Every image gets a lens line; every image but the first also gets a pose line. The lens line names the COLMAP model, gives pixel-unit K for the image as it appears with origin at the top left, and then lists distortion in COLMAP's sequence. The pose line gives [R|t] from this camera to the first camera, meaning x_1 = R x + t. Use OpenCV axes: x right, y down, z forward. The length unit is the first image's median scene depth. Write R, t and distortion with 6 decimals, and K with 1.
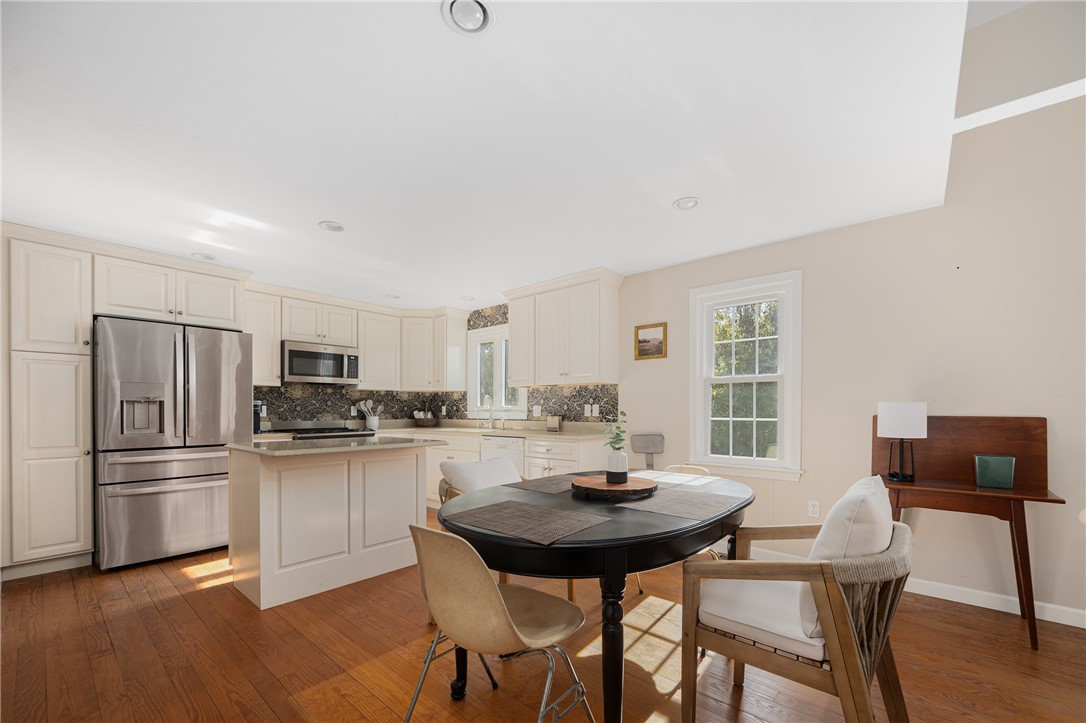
lens RADIAL K [[434.2, 0, 545.8], [0, 434.2, 411.4], [0, 0, 1]] dist [-0.003770, -0.000794]
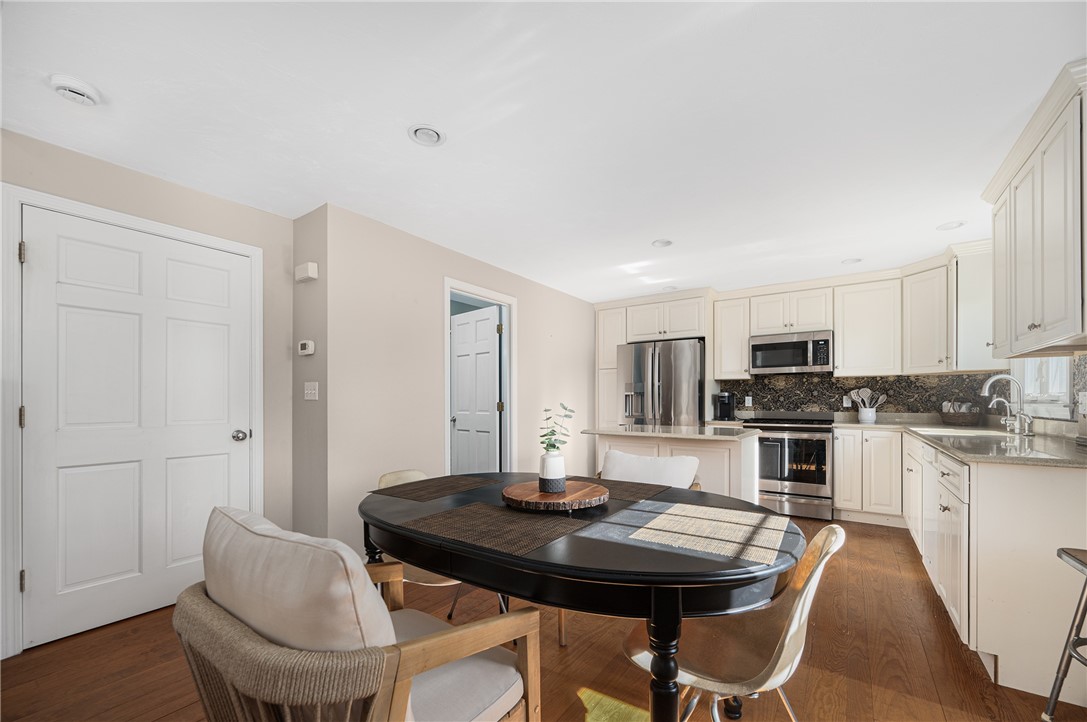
lens RADIAL K [[437.7, 0, 555.9], [0, 437.7, 400.4], [0, 0, 1]] dist [-0.001891, -0.001238]
pose [[0.102141, -0.001785, -0.994768, 0.415963], [-0.003693, 0.999991, -0.002174, 0.000775], [0.994763, 0.003895, 0.102133, 0.371953]]
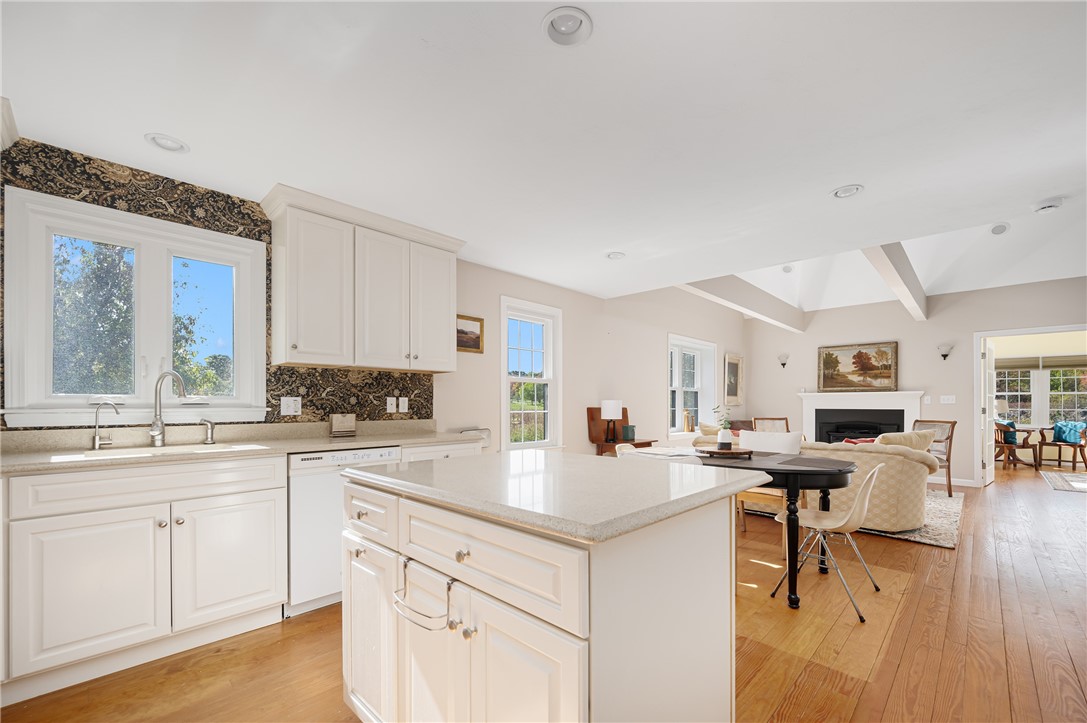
lens RADIAL K [[456.1, 0, 559.8], [0, 456.1, 400.9], [0, 0, 1]] dist [-0.000207, 0.000771]
pose [[0.049004, 0.010586, 0.998743, -0.625953], [0.004530, 0.999931, -0.010820, 0.000610], [-0.998788, 0.005054, 0.048952, 0.611206]]
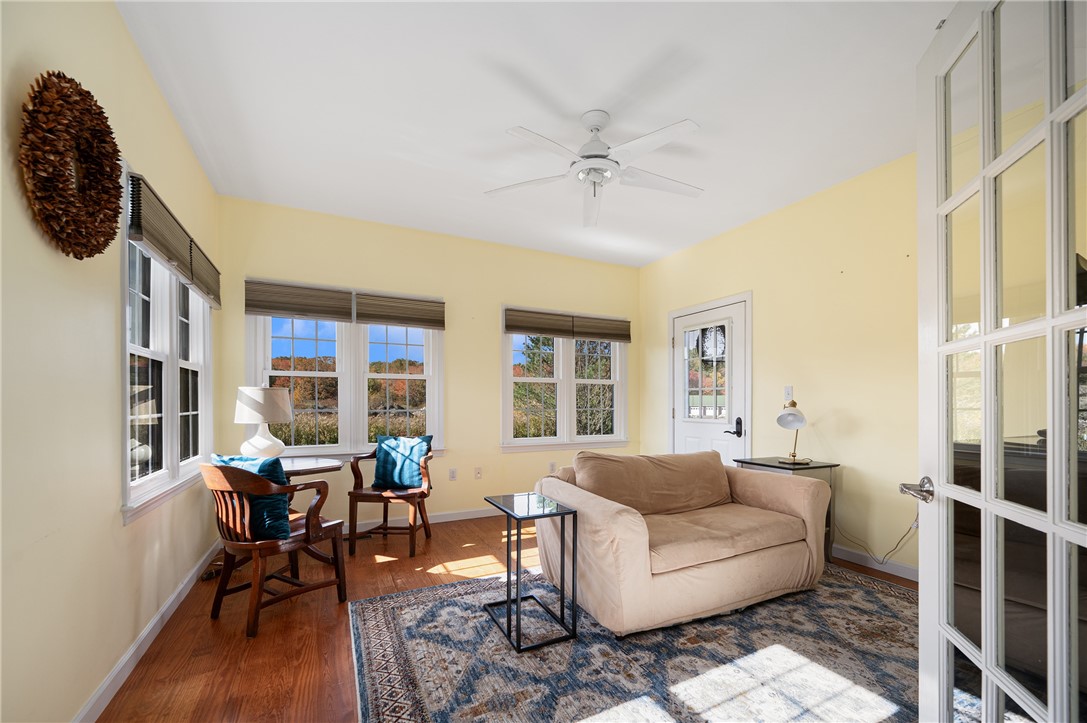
lens RADIAL K [[437.7, 0, 550.6], [0, 437.7, 403.0], [0, 0, 1]] dist [-0.001891, -0.001238]
pose [[-0.921580, 0.001723, 0.388186, 0.673400], [0.005434, 0.999949, 0.008462, 0.004564], [-0.388151, 0.009908, -0.921542, -0.644914]]
